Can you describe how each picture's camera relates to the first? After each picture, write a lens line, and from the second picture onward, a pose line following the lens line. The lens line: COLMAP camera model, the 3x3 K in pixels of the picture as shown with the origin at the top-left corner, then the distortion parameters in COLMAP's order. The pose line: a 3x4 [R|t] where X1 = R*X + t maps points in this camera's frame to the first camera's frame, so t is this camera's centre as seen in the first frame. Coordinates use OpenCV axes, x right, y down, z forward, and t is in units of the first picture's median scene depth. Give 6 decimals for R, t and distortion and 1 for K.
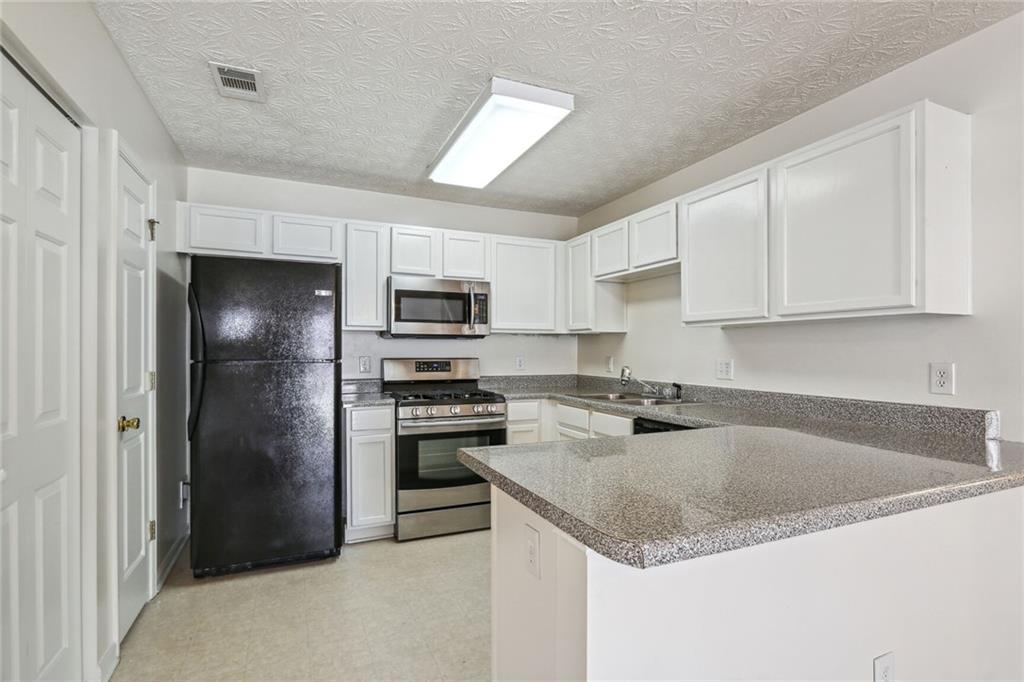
lens RADIAL K [[493.6, 0, 512.5], [0, 493.6, 351.4], [0, 0, 1]] dist [-0.002135, -0.001213]
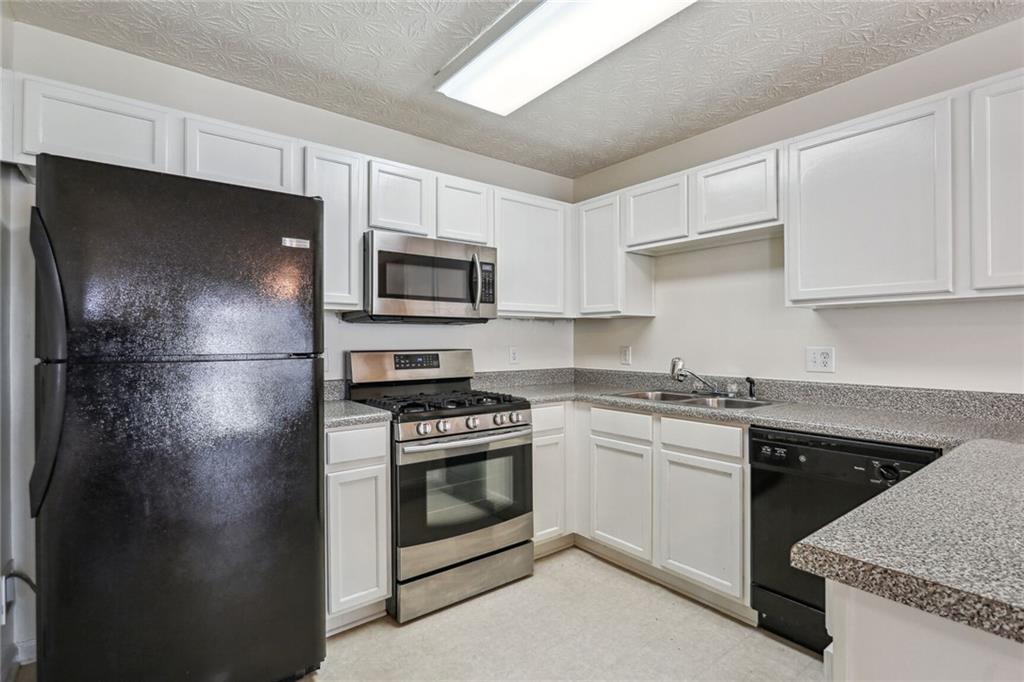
lens RADIAL K [[493.6, 0, 515.7], [0, 493.6, 338.6], [0, 0, 1]] dist [-0.002135, -0.001213]
pose [[0.968824, -0.004355, 0.247712, -0.231568], [0.006035, 0.999964, -0.006023, 0.002590], [-0.247677, 0.007331, 0.968815, 0.298183]]
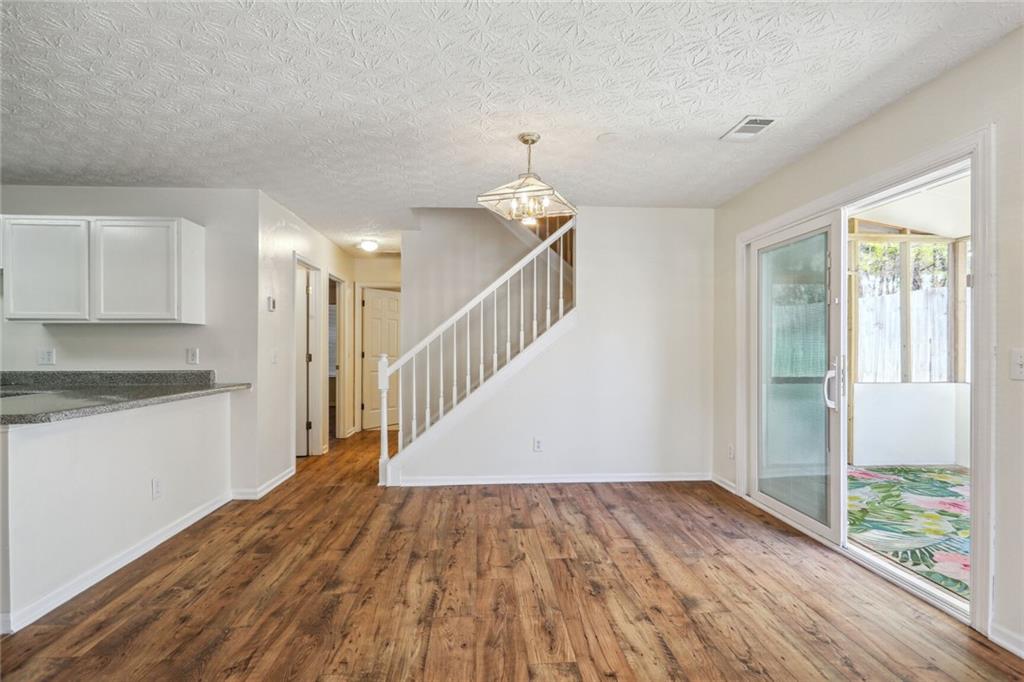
lens RADIAL K [[493.6, 0, 509.5], [0, 493.6, 344.2], [0, 0, 1]] dist [-0.002135, -0.001213]
pose [[0.350401, 0.000324, 0.936600, -0.305403], [0.004723, 0.999987, -0.002112, 0.010397], [-0.936588, 0.005164, 0.350395, -0.505984]]
